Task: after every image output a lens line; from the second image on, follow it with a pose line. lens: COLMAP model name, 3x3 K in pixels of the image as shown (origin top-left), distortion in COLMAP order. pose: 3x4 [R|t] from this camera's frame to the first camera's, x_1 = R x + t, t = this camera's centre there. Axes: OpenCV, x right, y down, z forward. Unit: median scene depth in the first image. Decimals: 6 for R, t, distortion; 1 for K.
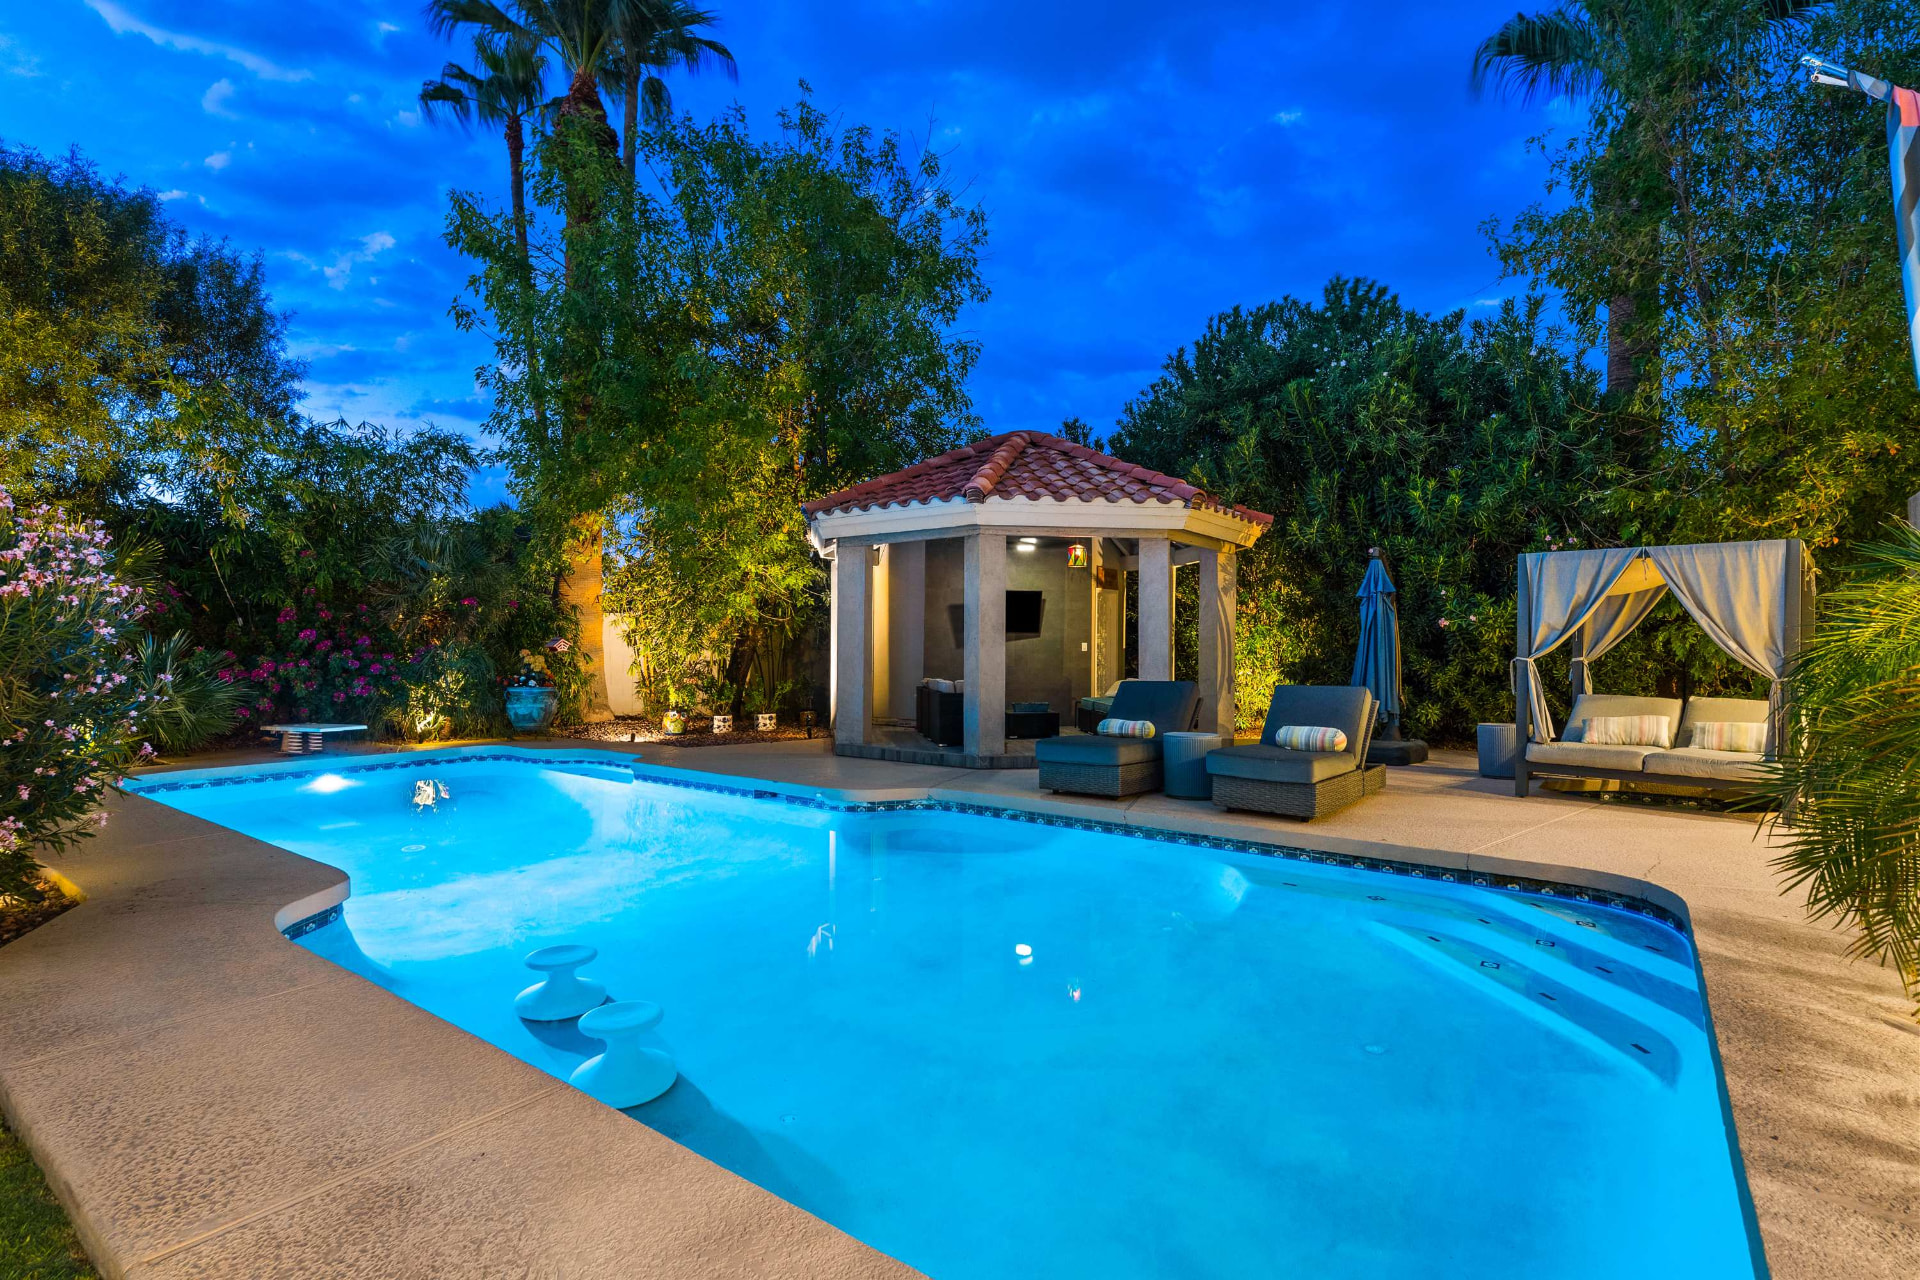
lens RADIAL K [[913.5, 0, 957.9], [0, 913.5, 639.6], [0, 0, 1]] dist [0.001389, 0.000039]
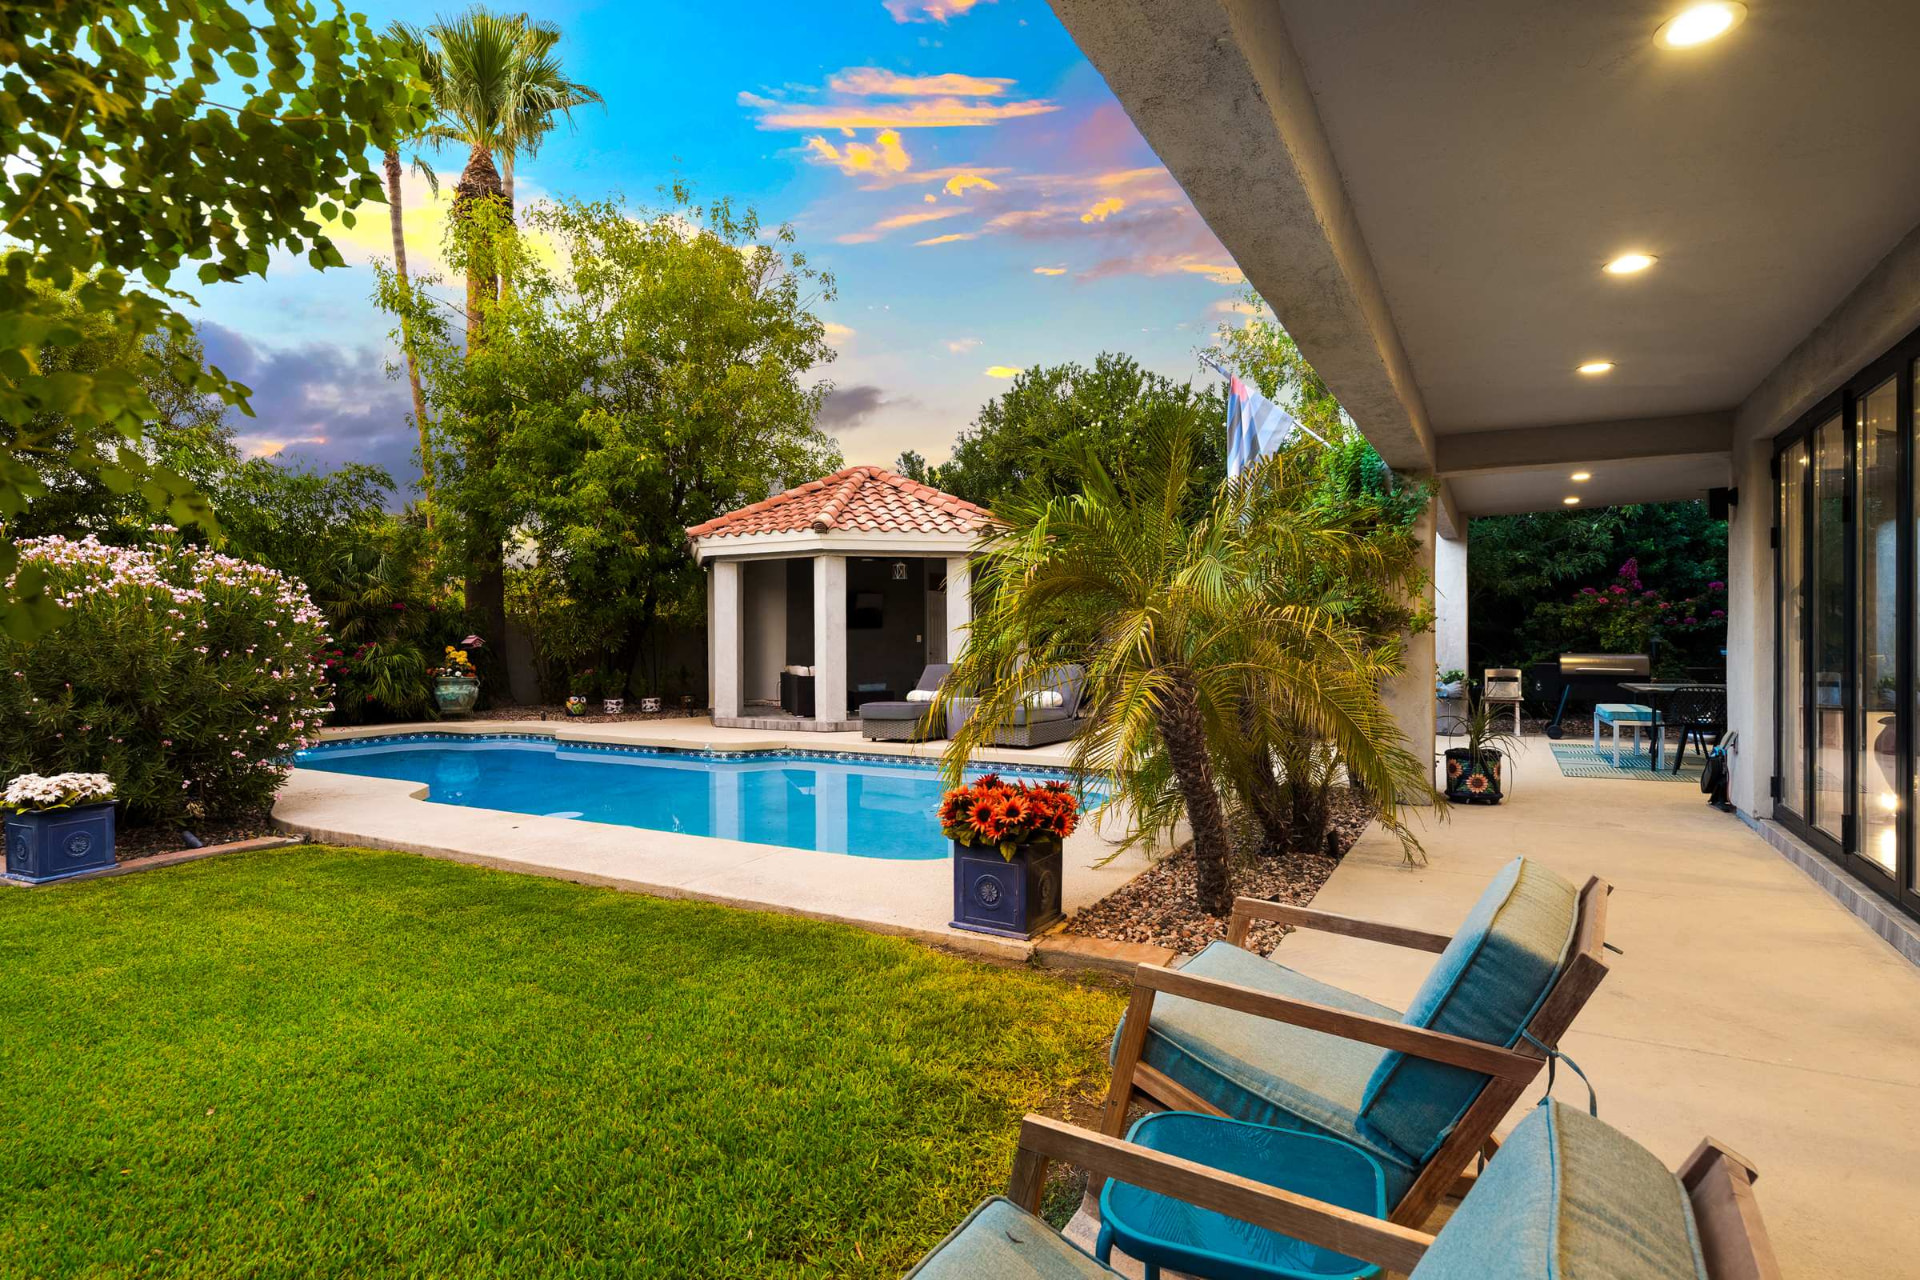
lens RADIAL K [[976.6, 0, 957.3], [0, 976.6, 648.0], [0, 0, 1]] dist [0.006936, 0.000237]
pose [[0.992157, -0.011291, 0.124490, 0.031211], [0.009333, 0.999824, 0.016298, -0.001547], [-0.124652, -0.015008, 0.992087, -0.372294]]
